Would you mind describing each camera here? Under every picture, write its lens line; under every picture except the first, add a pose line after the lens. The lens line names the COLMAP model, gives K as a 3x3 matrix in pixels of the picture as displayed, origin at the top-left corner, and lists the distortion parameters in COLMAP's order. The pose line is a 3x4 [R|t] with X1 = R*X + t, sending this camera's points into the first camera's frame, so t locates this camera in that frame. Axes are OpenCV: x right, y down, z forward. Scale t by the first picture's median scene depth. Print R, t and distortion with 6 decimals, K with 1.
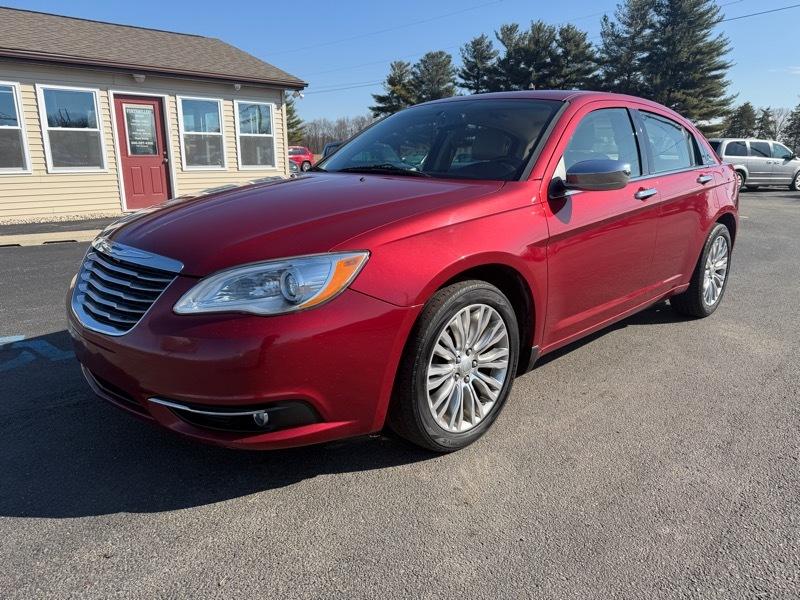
lens RADIAL K [[532.5, 0, 417.1], [0, 532.5, 296.7], [0, 0, 1]] dist [0.046268, -0.044537]
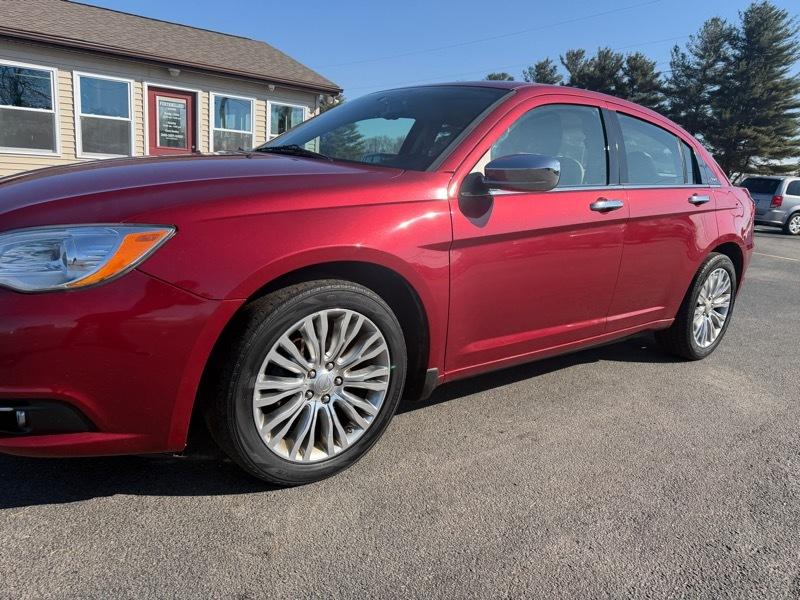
lens RADIAL K [[532.5, 0, 417.1], [0, 532.5, 296.7], [0, 0, 1]] dist [0.046268, -0.044537]
pose [[0.991715, 0.092265, -0.089376, 0.159856], [-0.095141, 0.995057, -0.028469, 0.003622], [0.086308, 0.036736, 0.995591, 0.097895]]
